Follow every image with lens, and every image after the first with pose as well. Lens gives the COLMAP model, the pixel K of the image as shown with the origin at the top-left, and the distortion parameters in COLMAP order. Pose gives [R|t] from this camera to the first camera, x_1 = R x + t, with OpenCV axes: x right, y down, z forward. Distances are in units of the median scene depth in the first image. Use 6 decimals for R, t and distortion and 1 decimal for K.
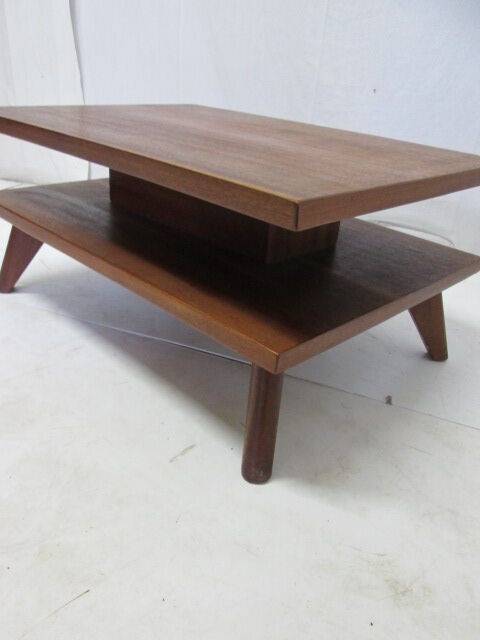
lens RADIAL K [[541.1, 0, 234.7], [0, 541.1, 322.1], [0, 0, 1]] dist [-0.057670, -0.019668]
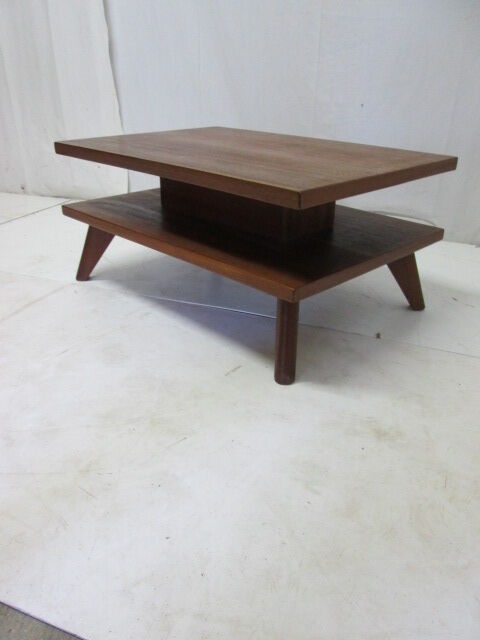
lens RADIAL K [[541.1, 0, 242.1], [0, 541.1, 317.5], [0, 0, 1]] dist [-0.057670, -0.019668]
pose [[0.998073, -0.059140, -0.018774, -0.034426], [0.058712, 0.998020, -0.022578, 0.124215], [0.020073, 0.021432, 0.999569, -0.427301]]
